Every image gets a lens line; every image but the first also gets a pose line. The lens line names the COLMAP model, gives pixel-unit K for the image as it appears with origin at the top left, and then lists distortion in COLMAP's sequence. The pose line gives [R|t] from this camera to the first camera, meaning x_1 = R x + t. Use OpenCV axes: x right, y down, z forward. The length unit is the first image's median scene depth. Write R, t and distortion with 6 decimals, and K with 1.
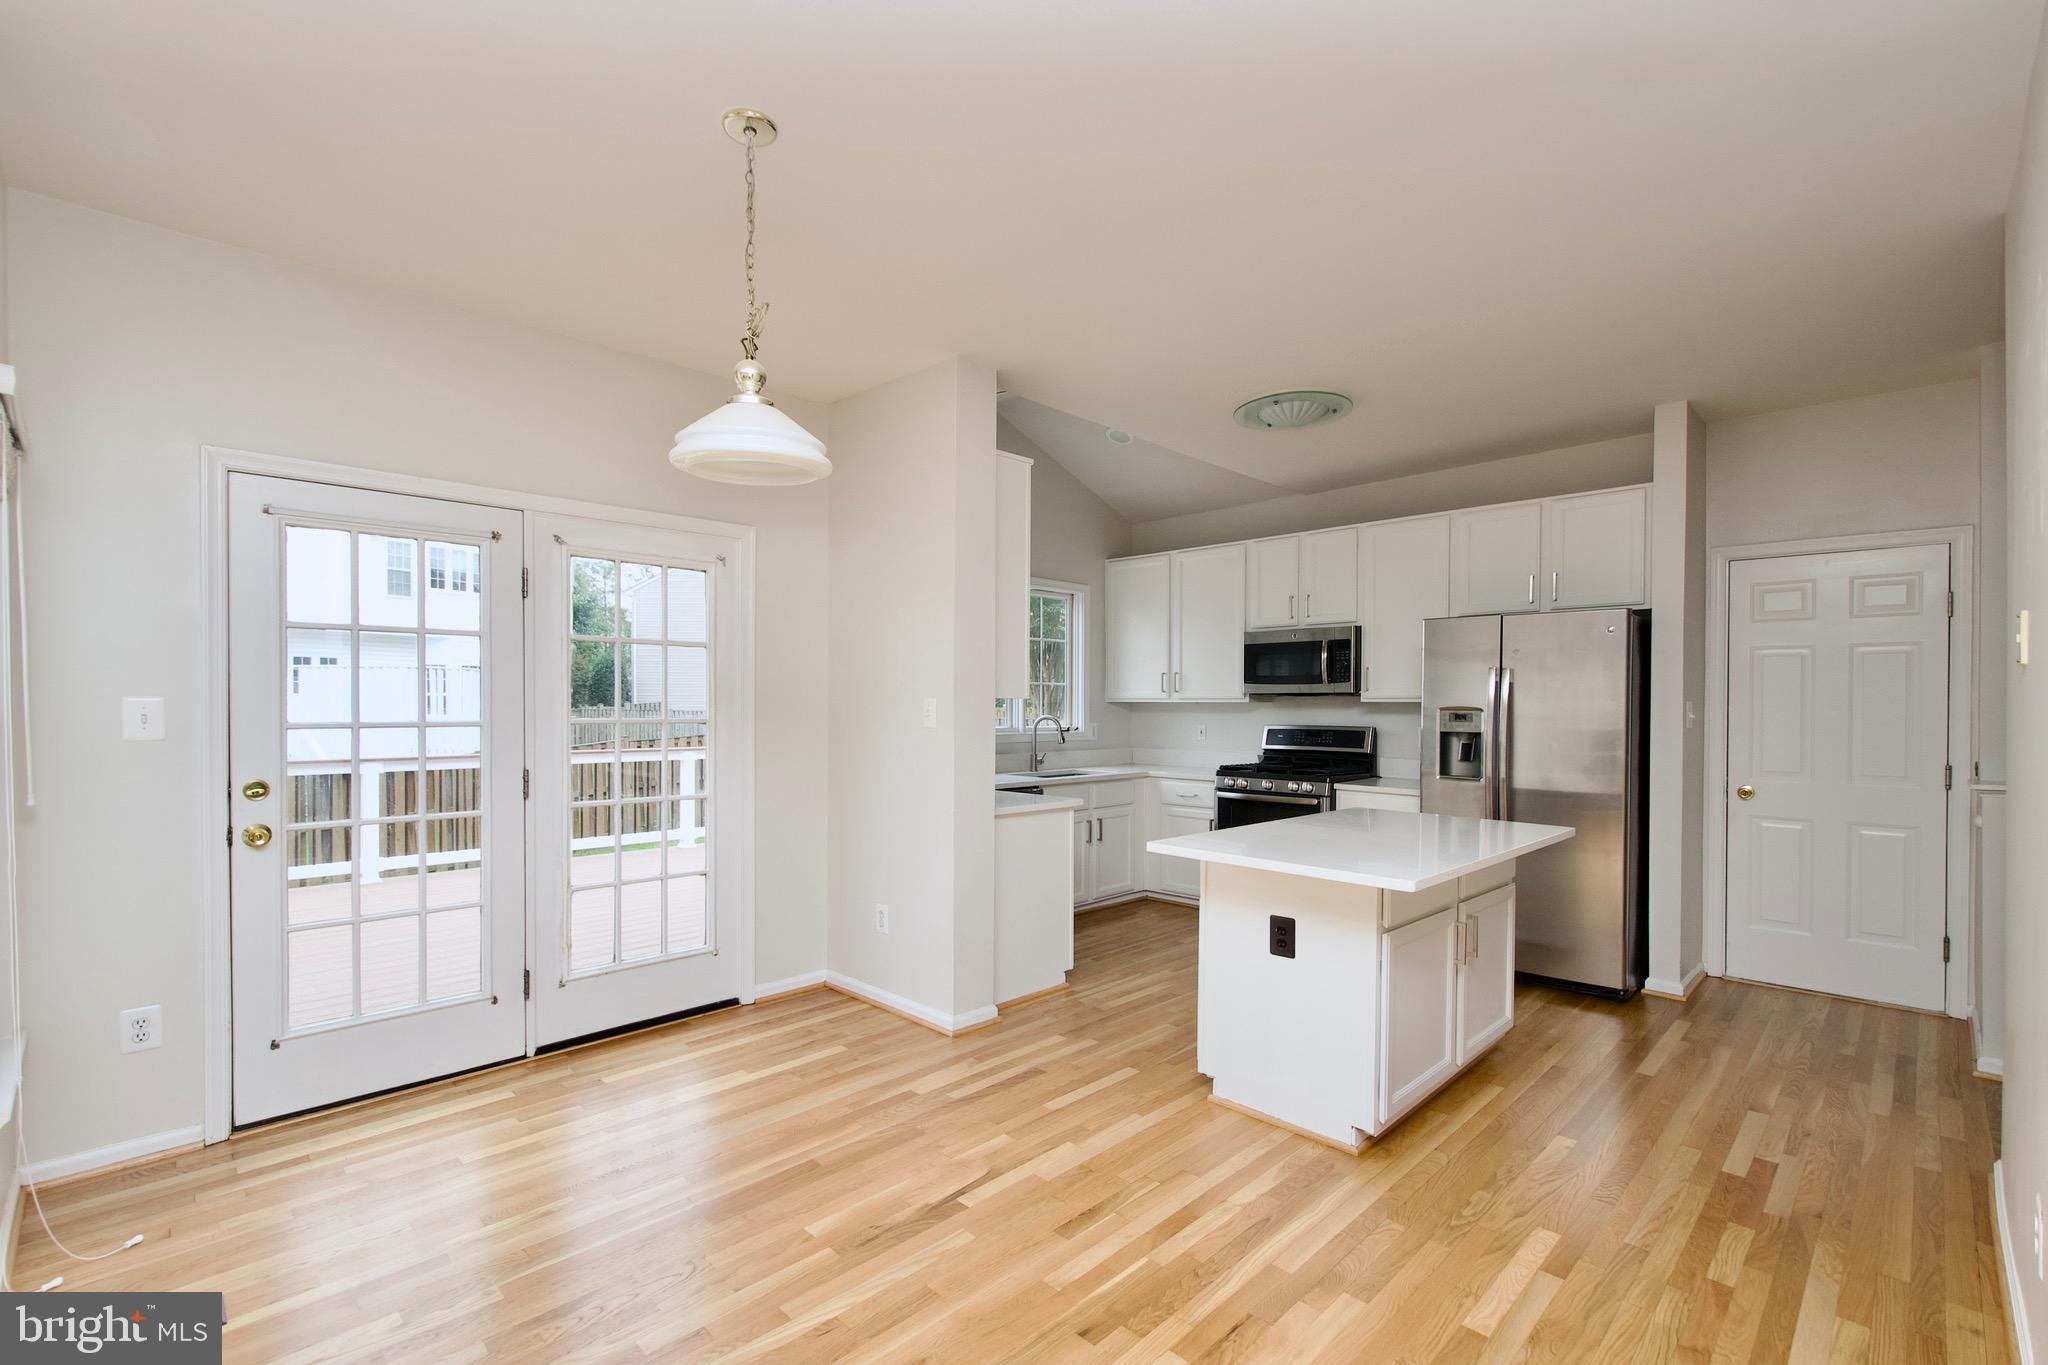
lens RADIAL K [[898.2, 0, 1041.6], [0, 898.2, 710.8], [0, 0, 1]] dist [0.011199, -0.007276]
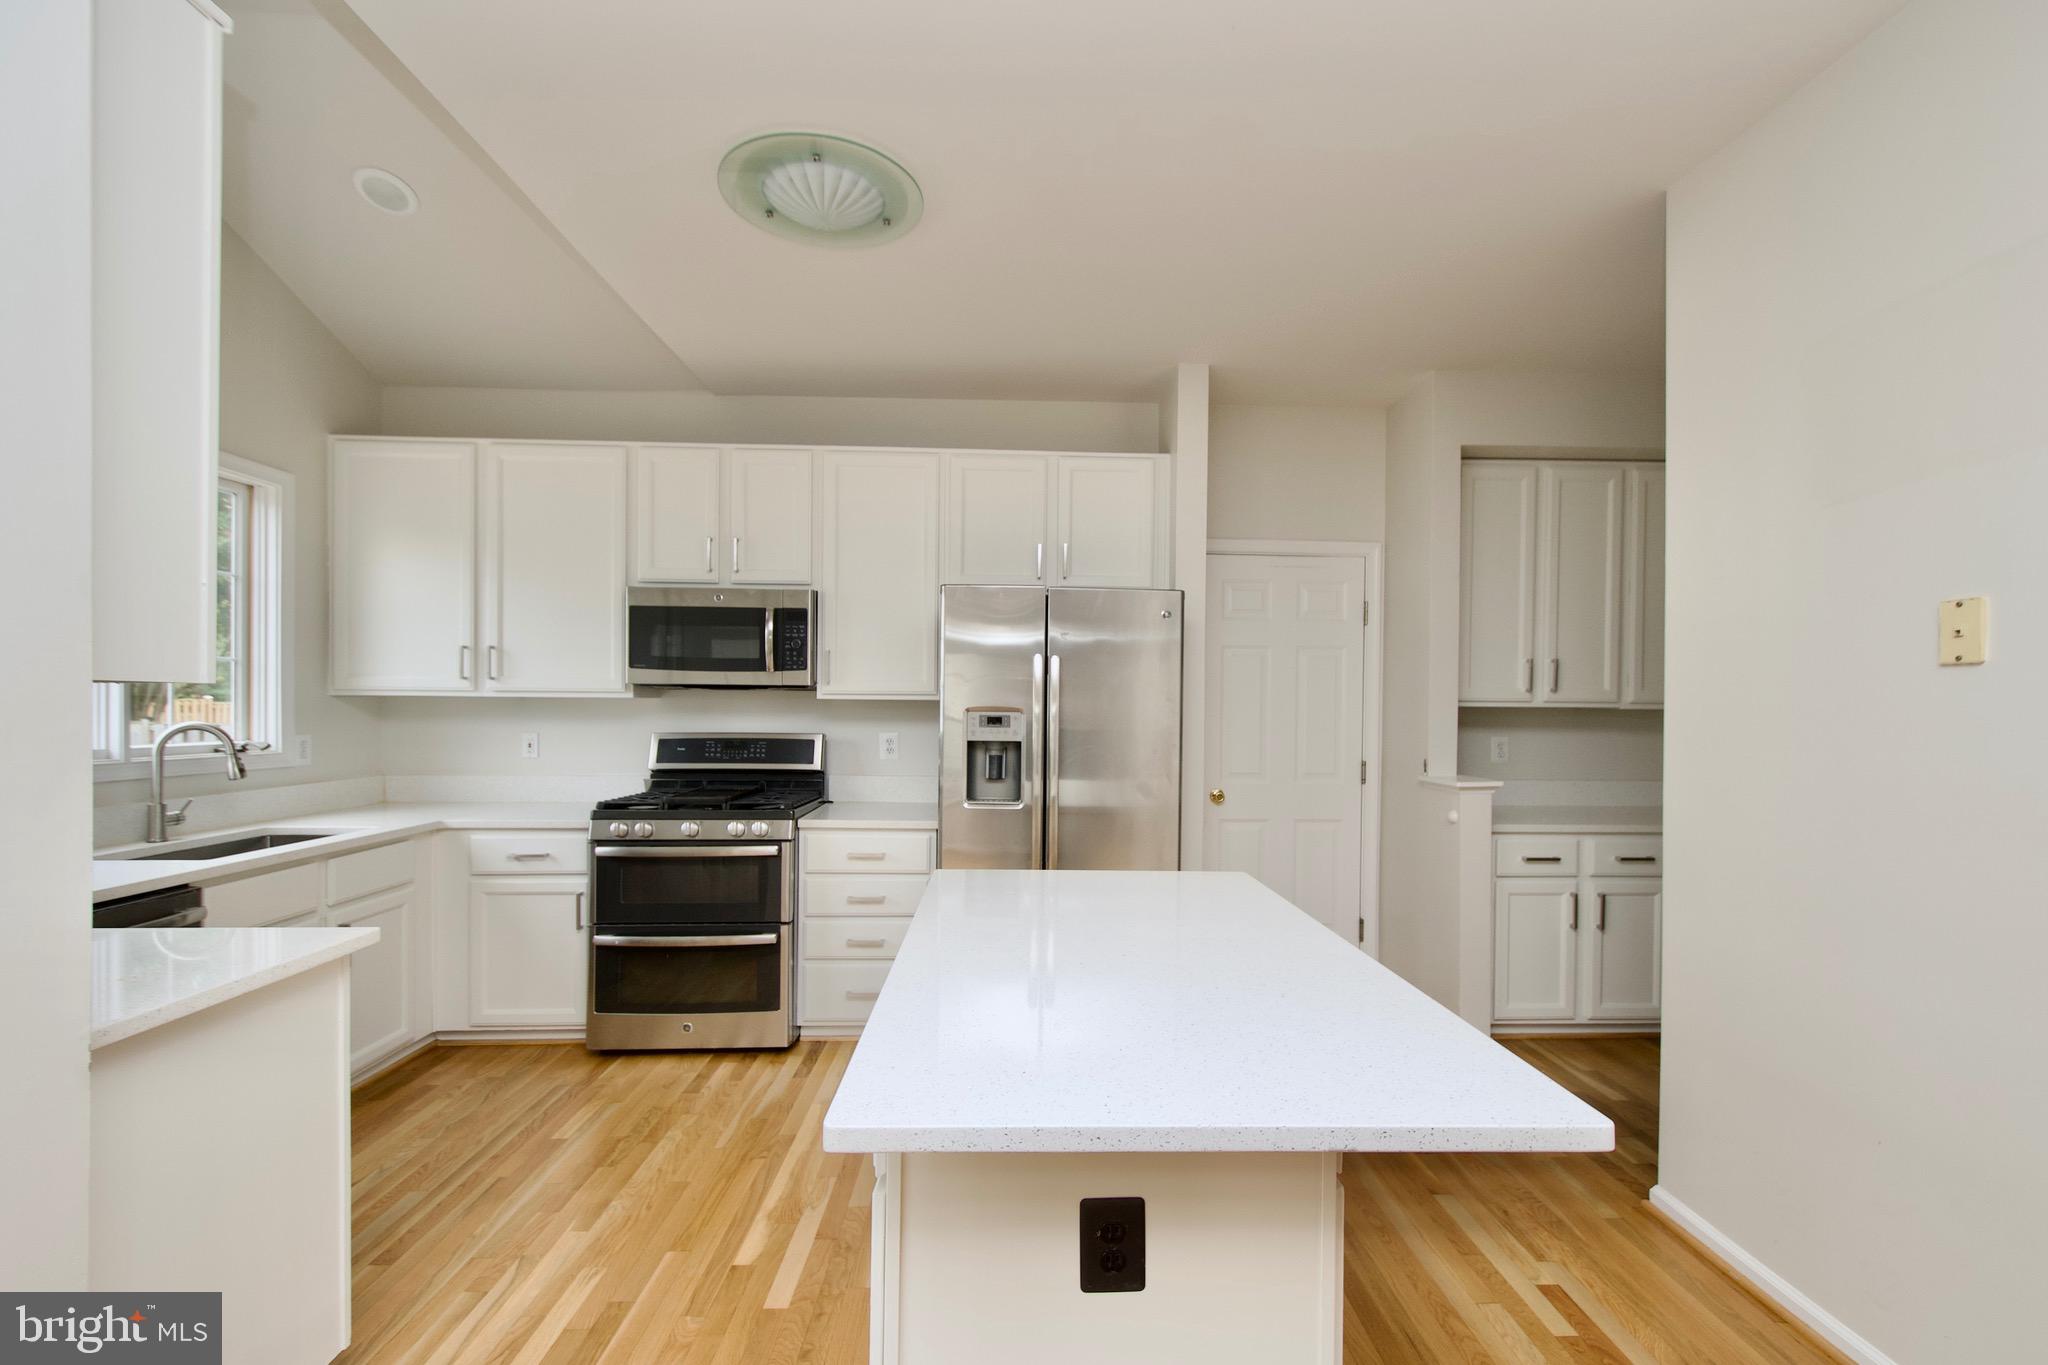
lens RADIAL K [[898.2, 0, 1041.6], [0, 898.2, 710.8], [0, 0, 1]] dist [0.011199, -0.007276]
pose [[0.687755, -0.003608, 0.725934, -0.043495], [-0.000685, 0.999984, 0.005619, -0.005239], [-0.725943, -0.004362, 0.687741, 0.459739]]
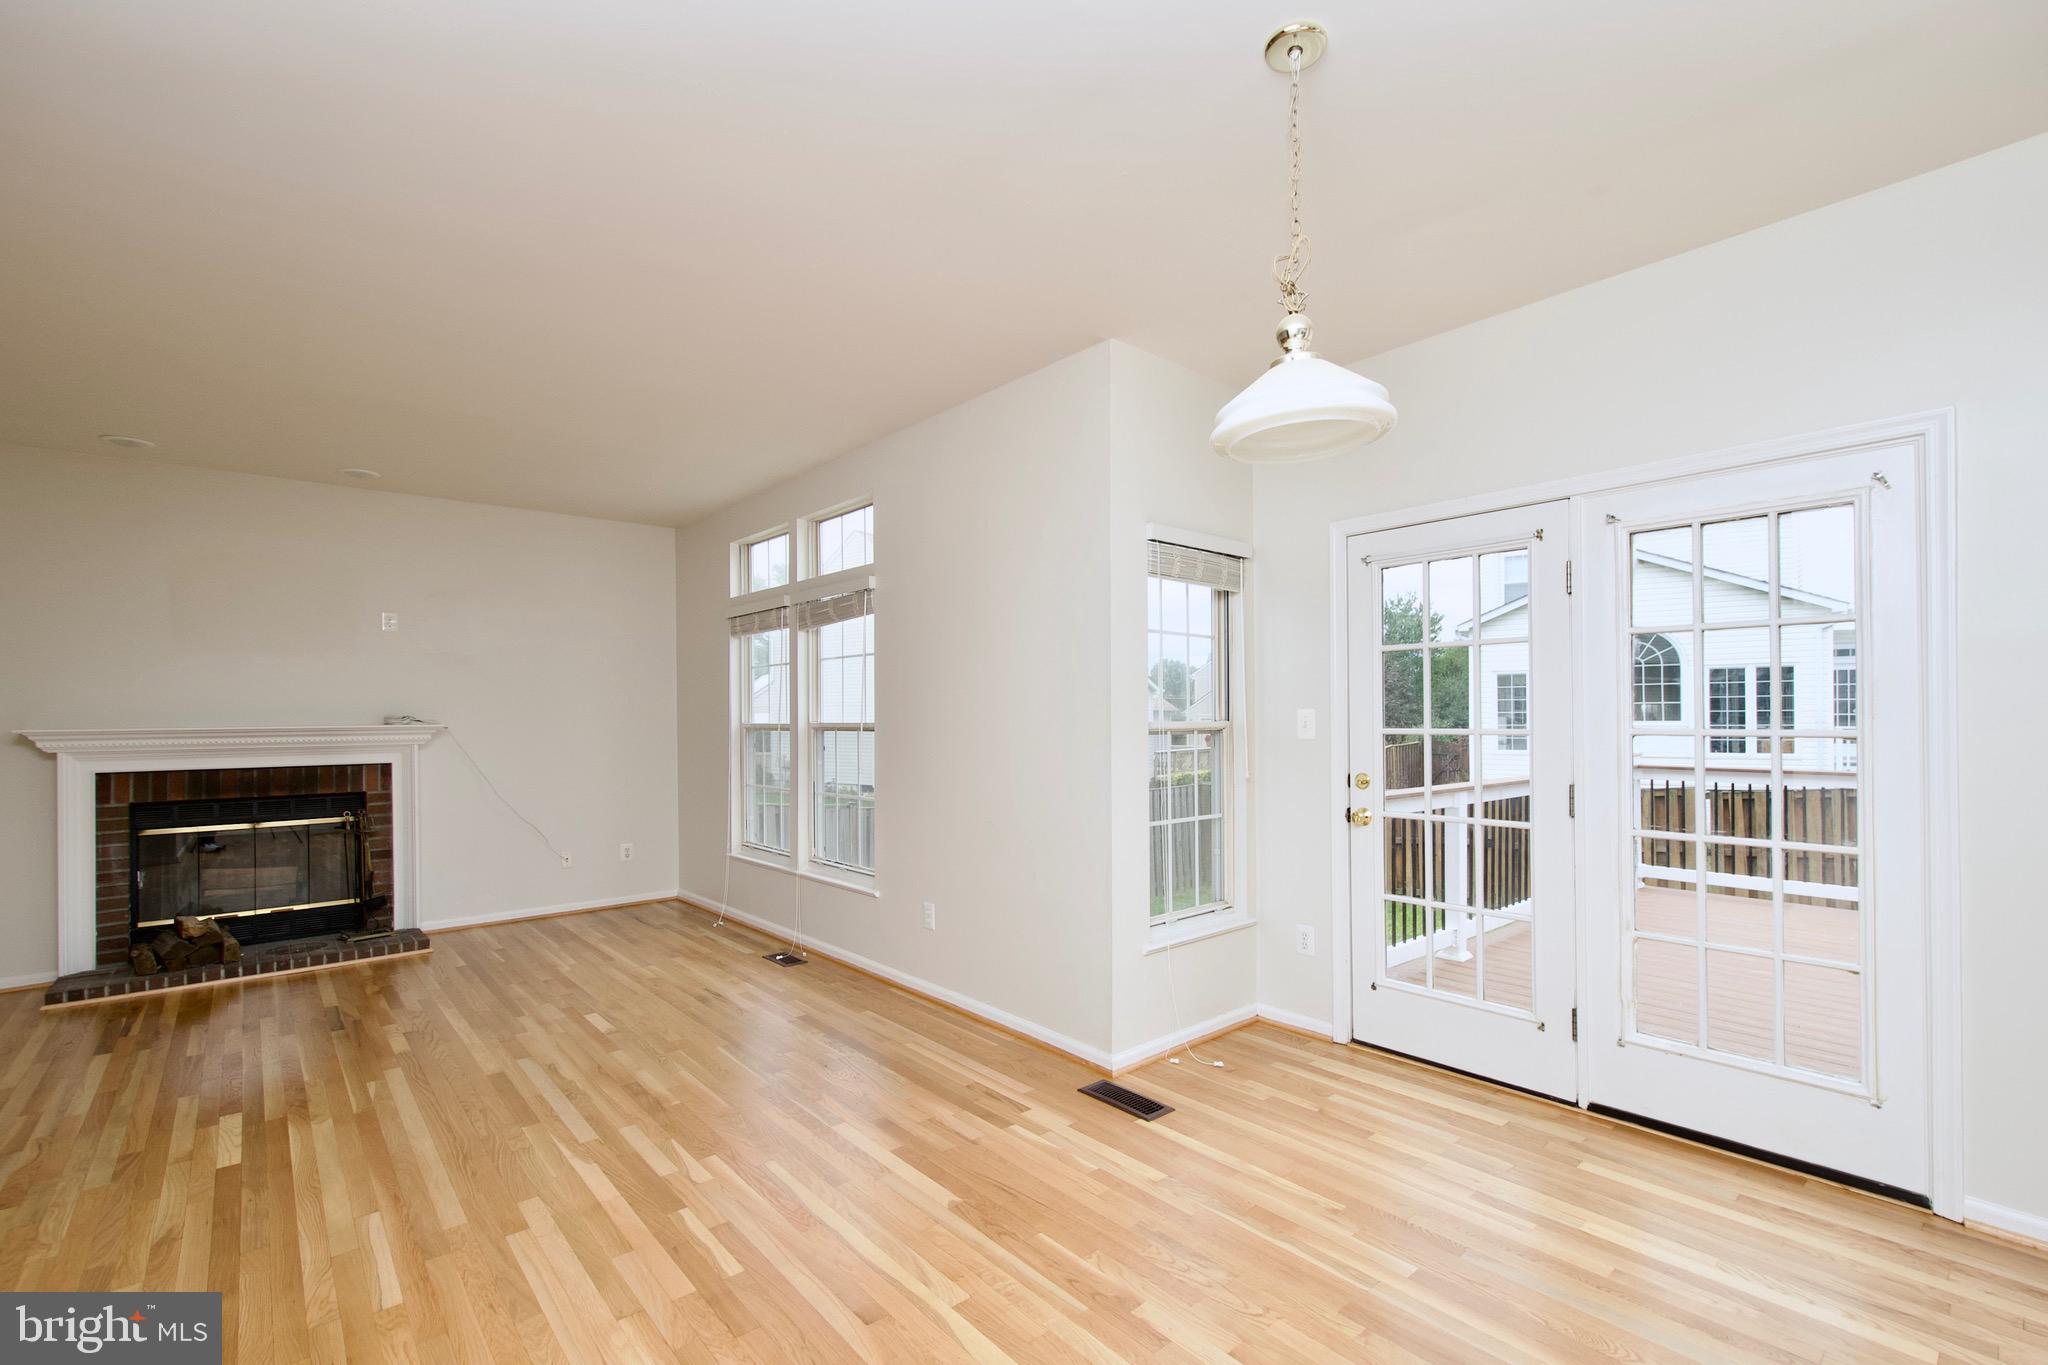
lens RADIAL K [[898.2, 0, 1041.6], [0, 898.2, 710.8], [0, 0, 1]] dist [0.011199, -0.007276]
pose [[-0.069100, -0.009119, -0.997568, 0.268405], [0.001176, 0.999957, -0.009223, -0.000725], [0.997609, -0.001810, -0.069086, 0.393576]]
